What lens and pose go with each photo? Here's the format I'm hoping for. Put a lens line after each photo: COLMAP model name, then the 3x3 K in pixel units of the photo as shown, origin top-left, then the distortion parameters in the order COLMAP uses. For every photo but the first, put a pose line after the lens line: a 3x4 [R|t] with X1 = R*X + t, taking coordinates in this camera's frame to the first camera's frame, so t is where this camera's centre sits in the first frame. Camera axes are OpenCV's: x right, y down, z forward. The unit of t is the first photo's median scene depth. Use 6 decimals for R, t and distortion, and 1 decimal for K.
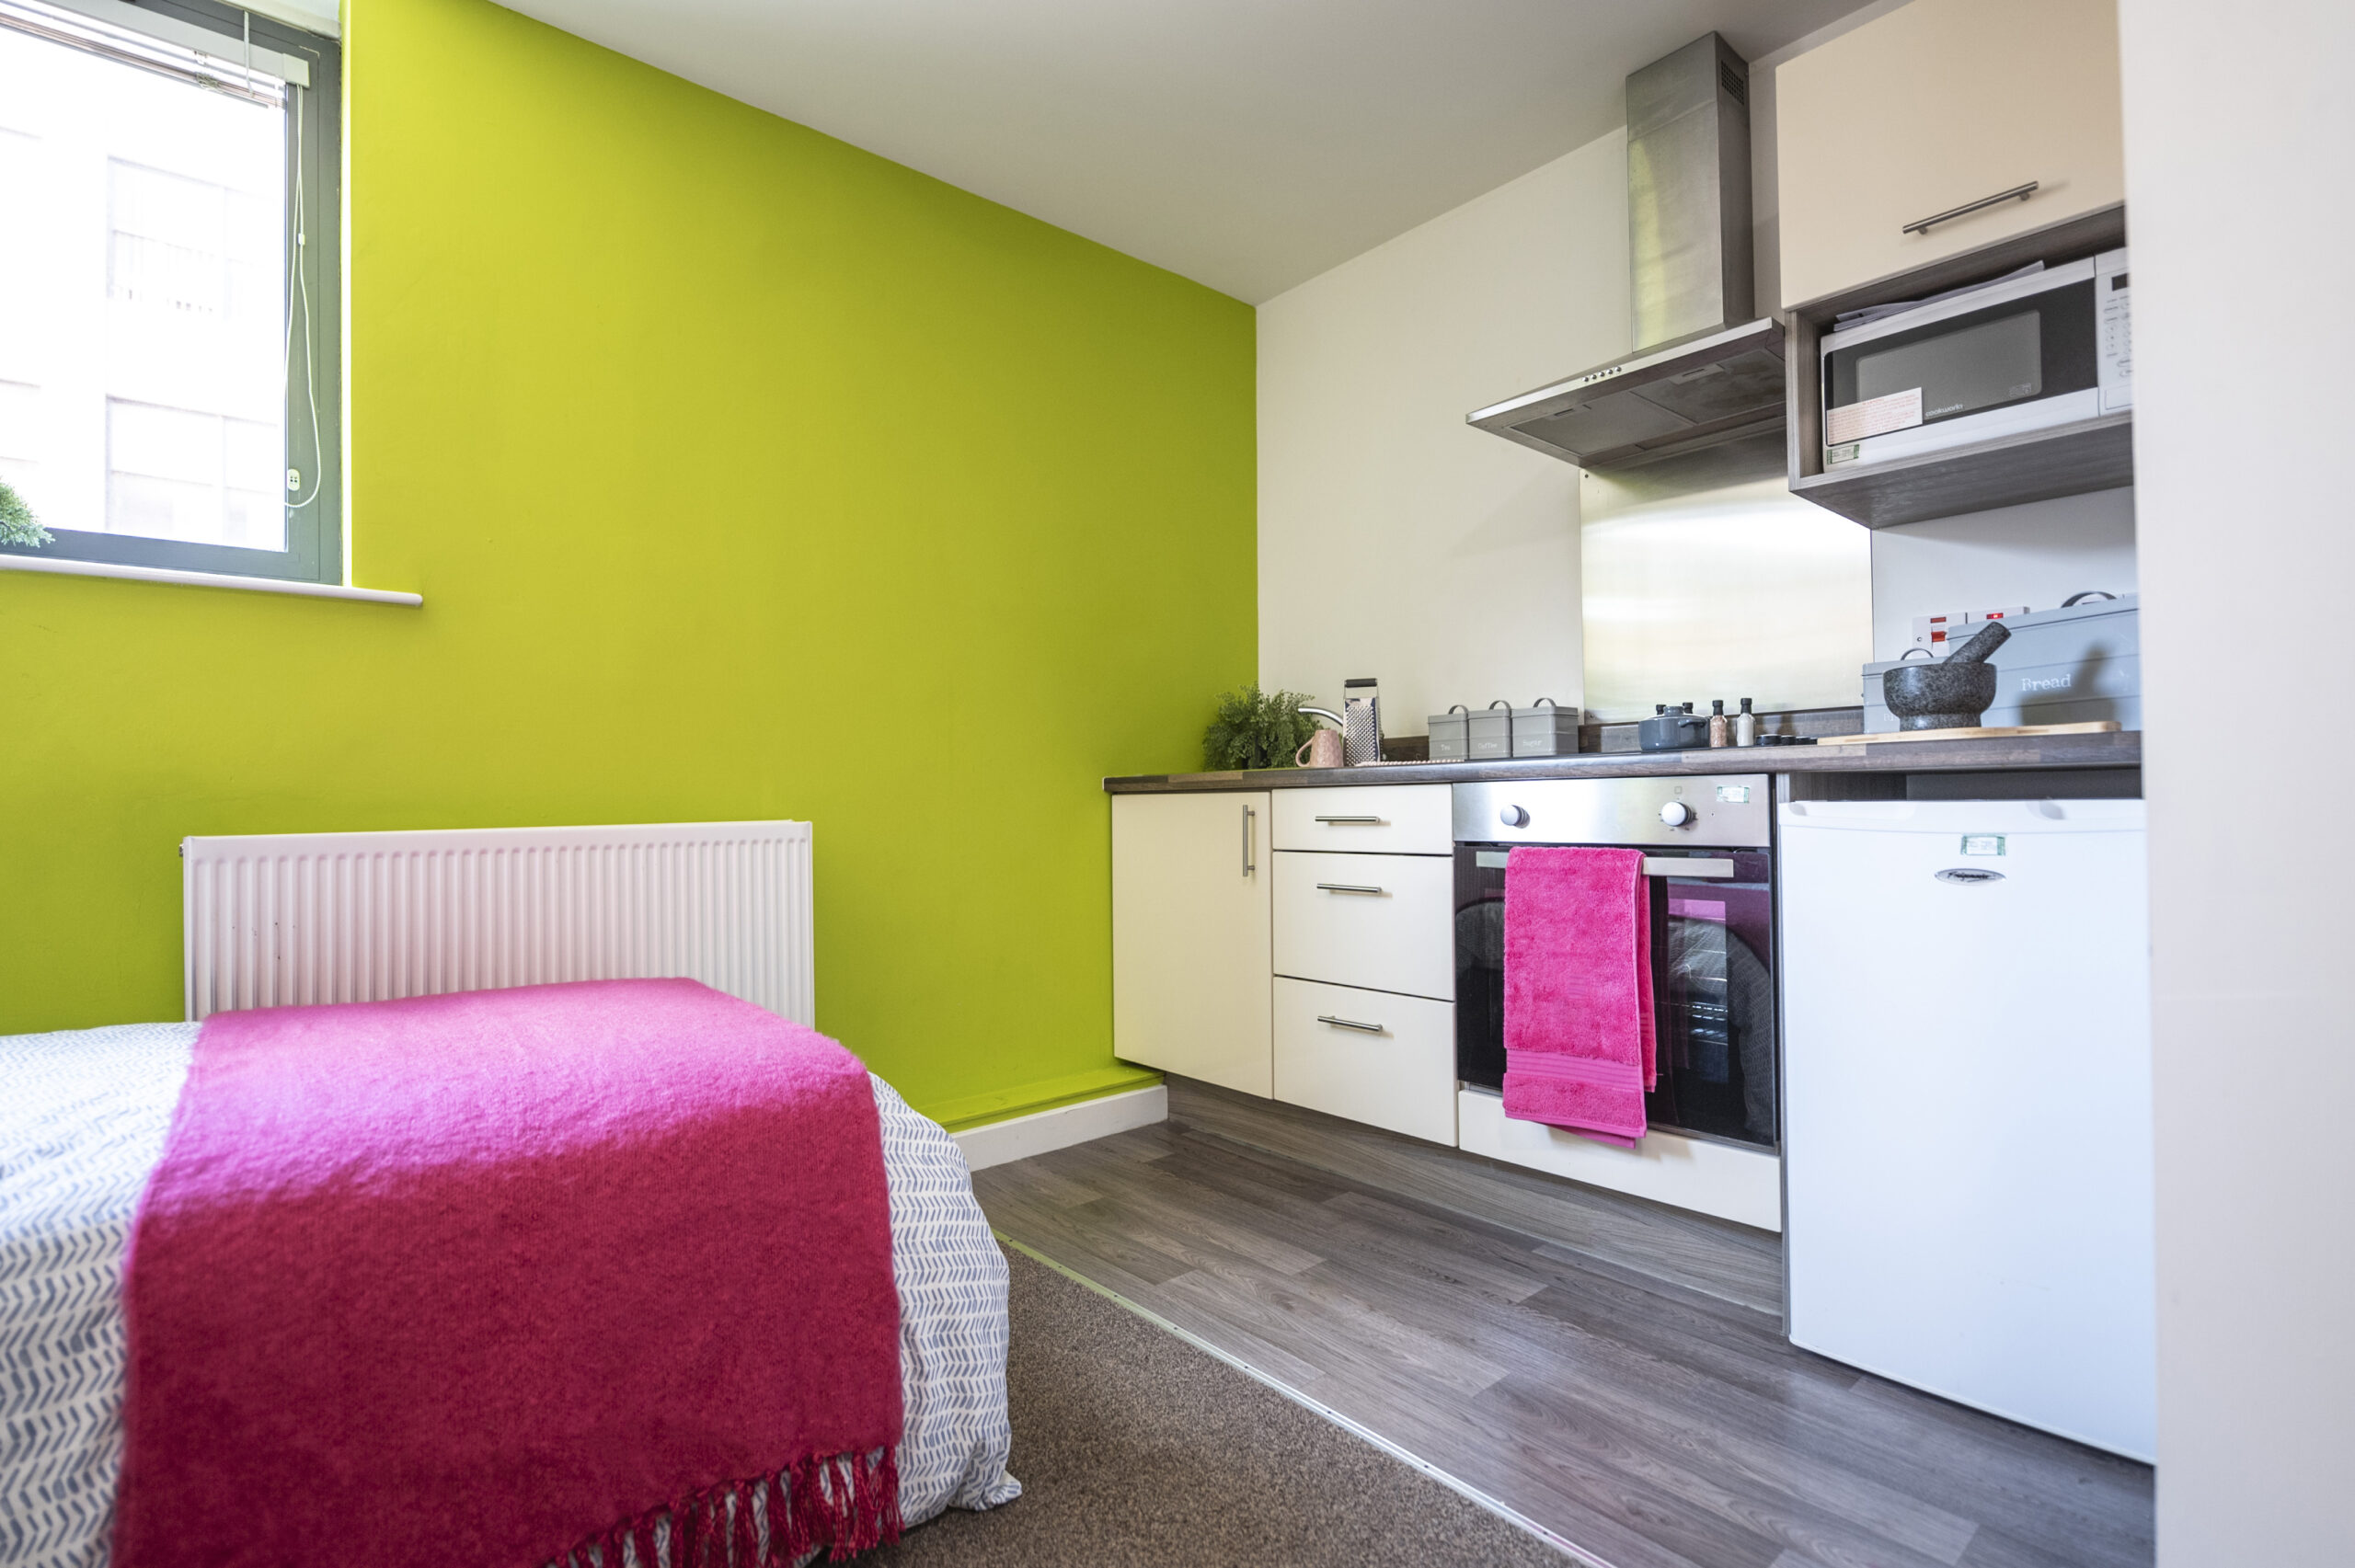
lens RADIAL K [[1090.9, 0, 1188.0], [0, 1090.9, 796.1], [0, 0, 1]] dist [-0.023431, -0.000254]
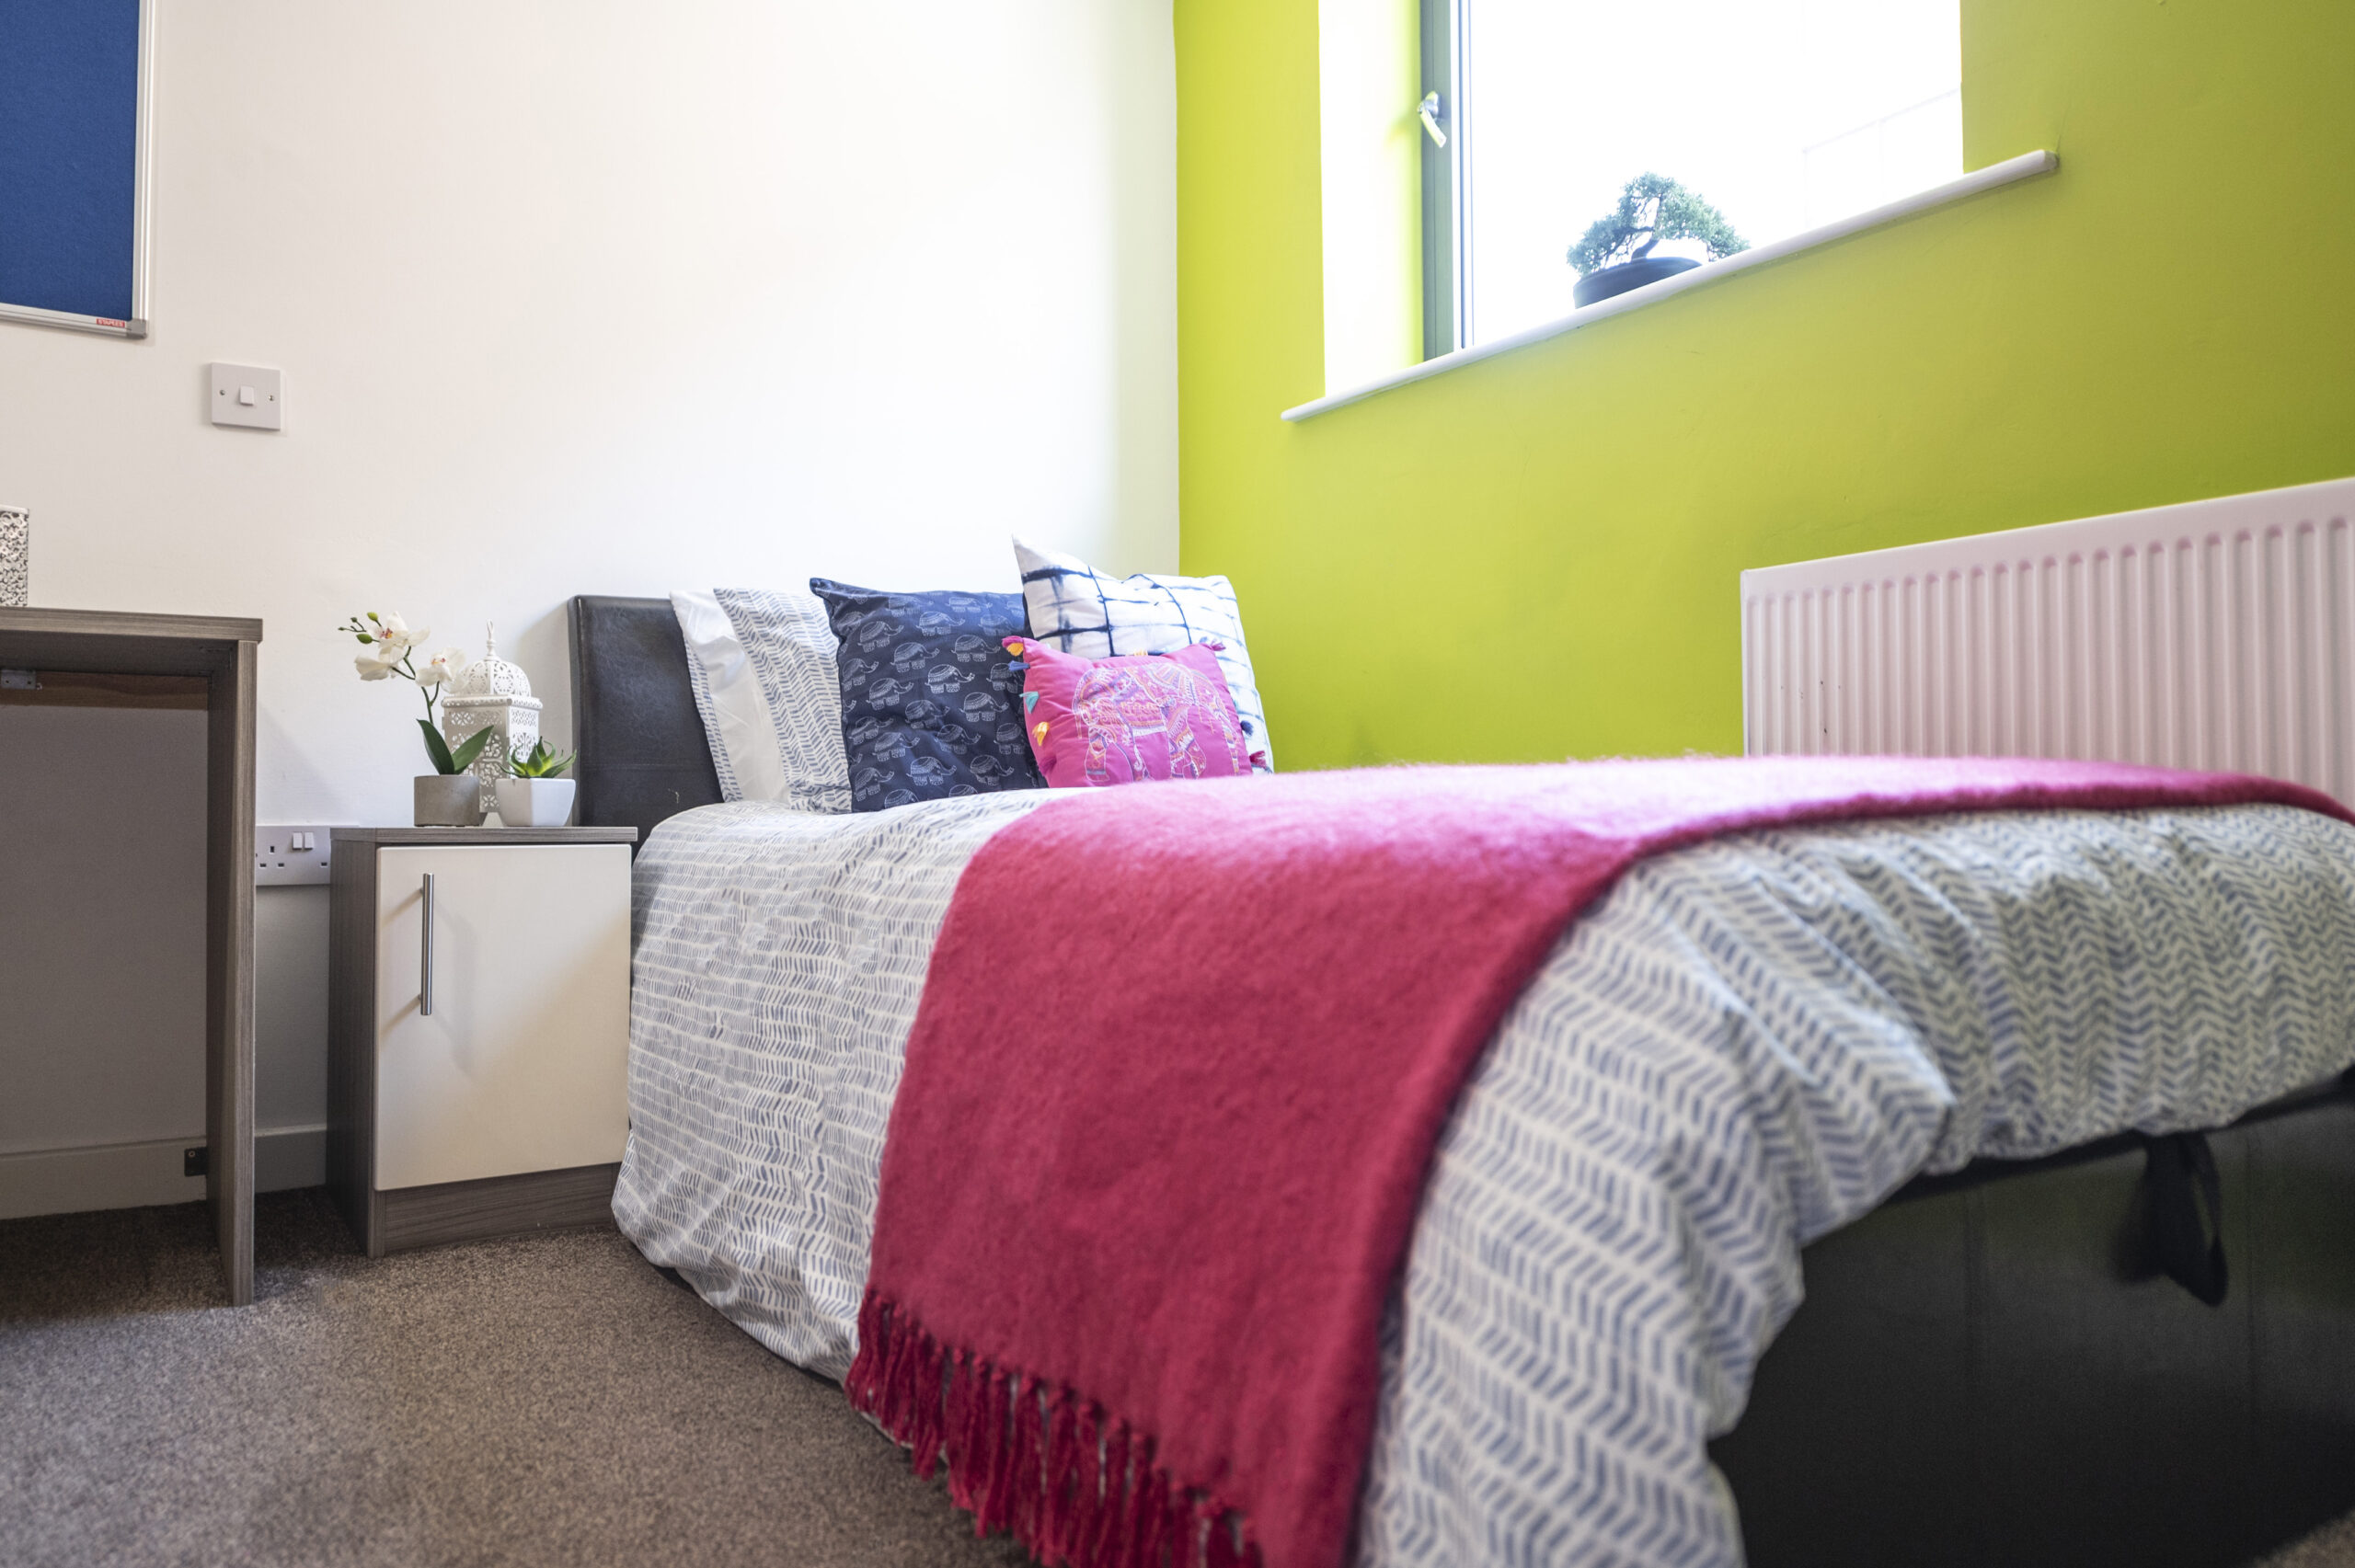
lens RADIAL K [[1574.0, 0, 1166.0], [0, 1574.0, 782.7], [0, 0, 1]] dist [0.002862, -0.002549]
pose [[-0.159532, -0.007531, -0.987164, 0.212122], [0.013908, 0.999855, -0.009876, 0.160769], [0.987095, -0.015305, -0.159404, 0.619878]]
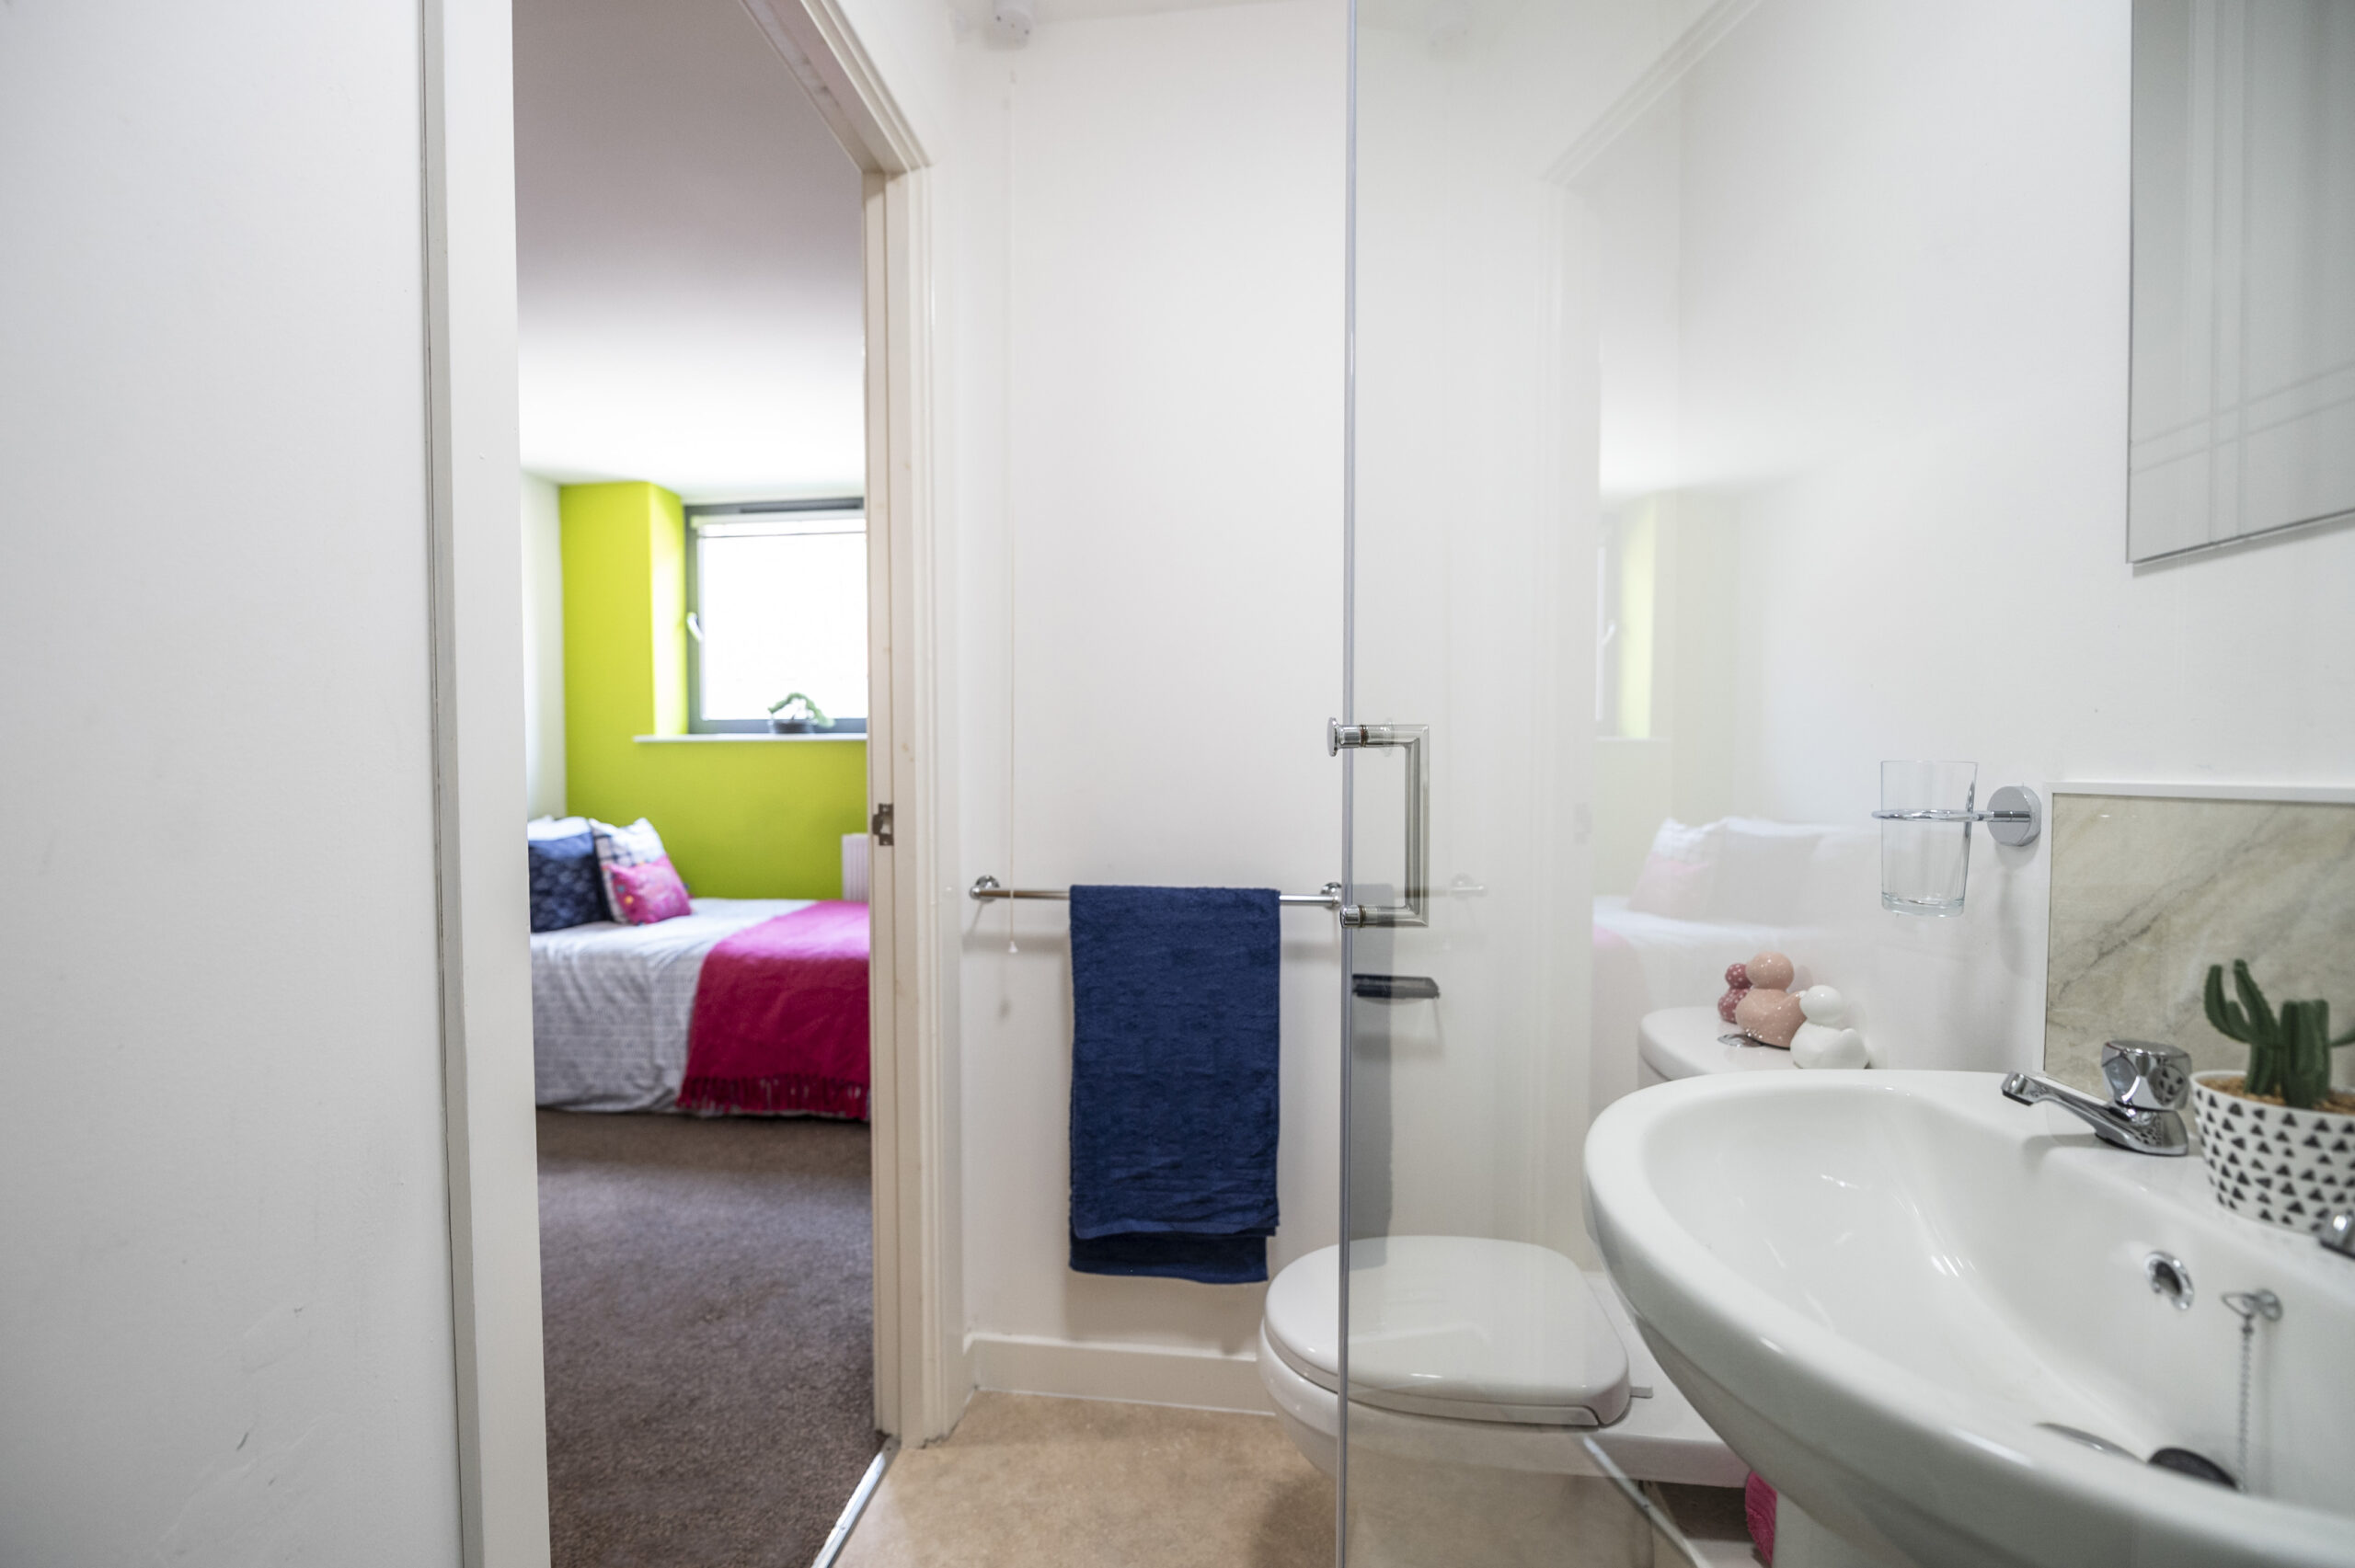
lens RADIAL K [[961.4, 0, 1155.0], [0, 961.4, 799.6], [0, 0, 1]] dist [-0.002698, -0.001323]
pose [[0.662885, 0.021608, -0.748410, 1.135411], [-0.003366, 0.999659, 0.025881, -0.097412], [0.748714, -0.014637, 0.662732, -0.018709]]
